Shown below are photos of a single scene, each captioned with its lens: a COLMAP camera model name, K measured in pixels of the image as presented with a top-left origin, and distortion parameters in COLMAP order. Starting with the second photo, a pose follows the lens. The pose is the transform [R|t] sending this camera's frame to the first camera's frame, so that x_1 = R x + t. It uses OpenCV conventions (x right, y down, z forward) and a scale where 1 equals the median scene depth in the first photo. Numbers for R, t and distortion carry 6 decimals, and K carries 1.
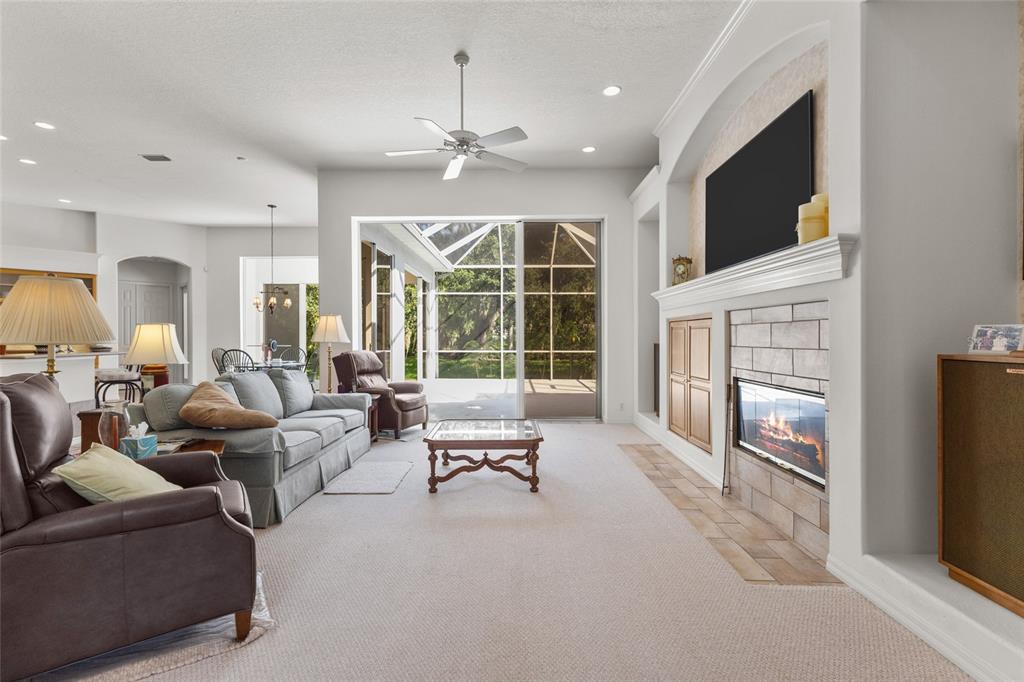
lens RADIAL K [[470.9, 0, 509.5], [0, 470.9, 338.0], [0, 0, 1]] dist [0.003366, 0.000681]
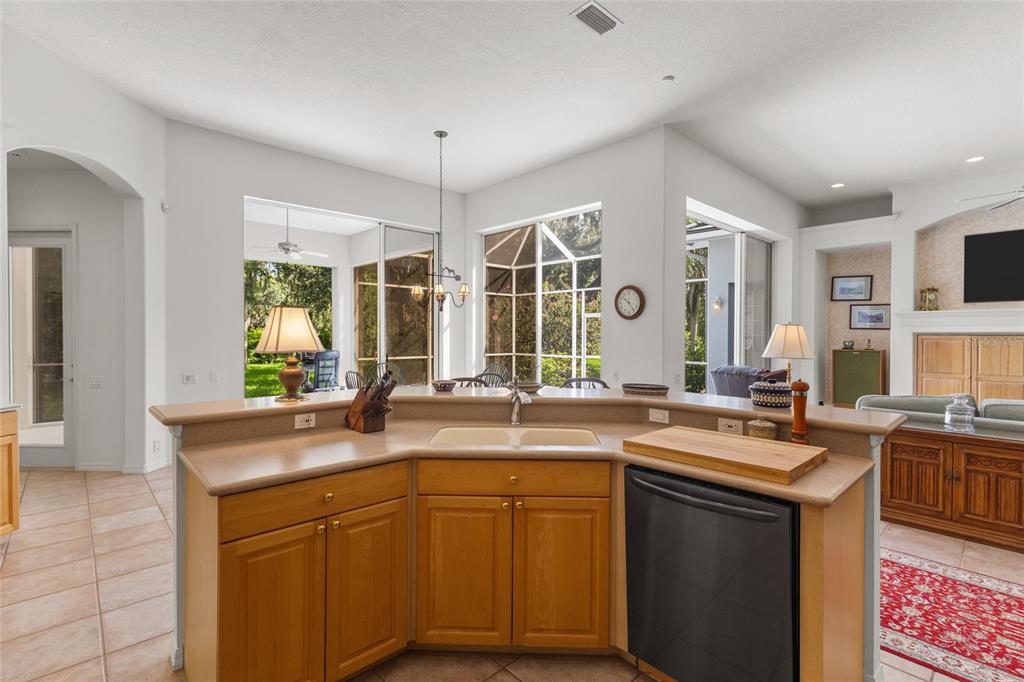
lens RADIAL K [[470.9, 0, 509.5], [0, 470.9, 338.0], [0, 0, 1]] dist [0.003366, 0.000681]
pose [[0.725694, -0.003802, 0.688007, -1.776660], [-0.000947, 0.999978, 0.006525, -0.040528], [-0.688017, -0.005386, 0.725674, 1.023736]]
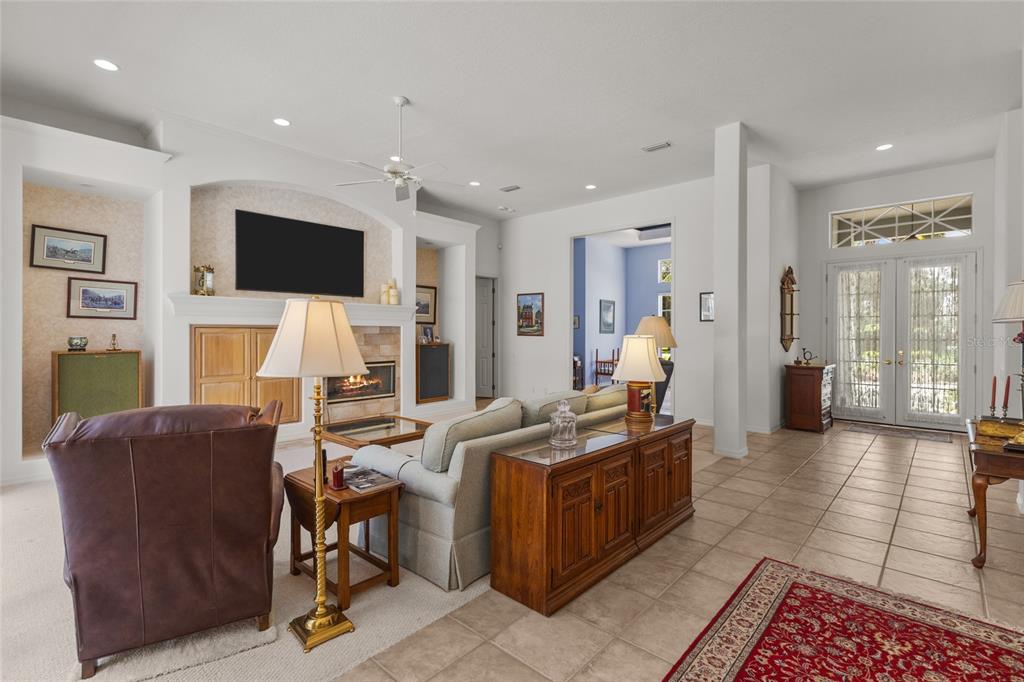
lens RADIAL K [[475.4, 0, 508.9], [0, 475.4, 336.7], [0, 0, 1]] dist [0.003067, -0.000184]
pose [[-0.743917, -0.008586, 0.668217, -1.027751], [-0.000792, 0.999928, 0.011967, -0.033290], [-0.668271, 0.008373, -0.743870, 1.622385]]
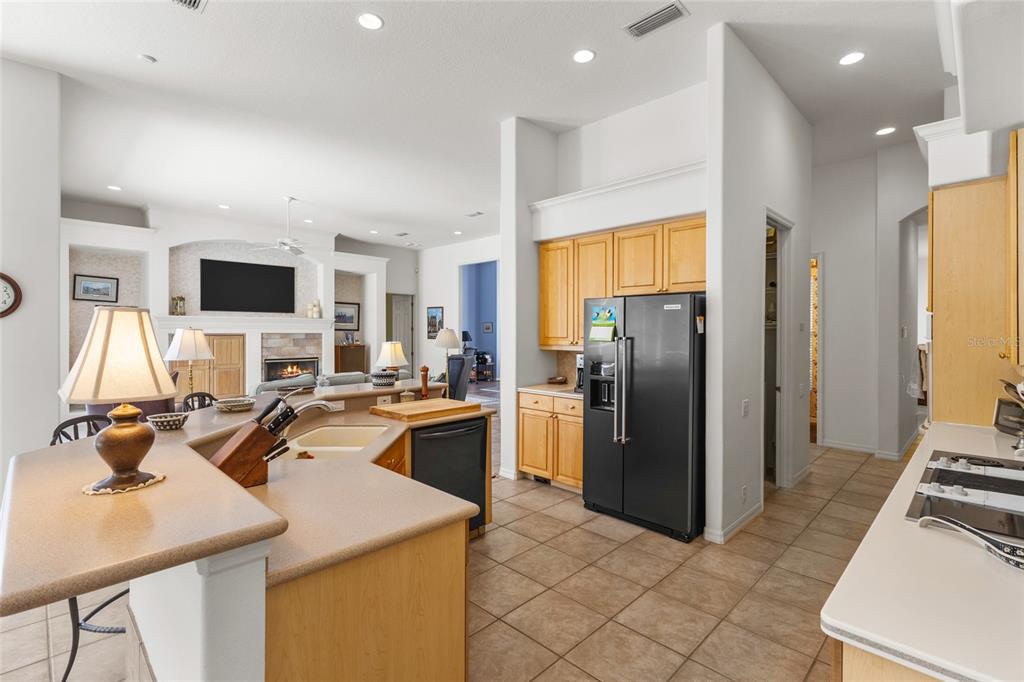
lens RADIAL K [[472.3, 0, 507.8], [0, 472.3, 336.4], [0, 0, 1]] dist [0.000244, 0.000144]
pose [[-0.716814, -0.008084, 0.697217, -1.967885], [0.000387, 0.999928, 0.011991, -0.061905], [-0.697264, 0.008865, -0.716760, 1.681210]]
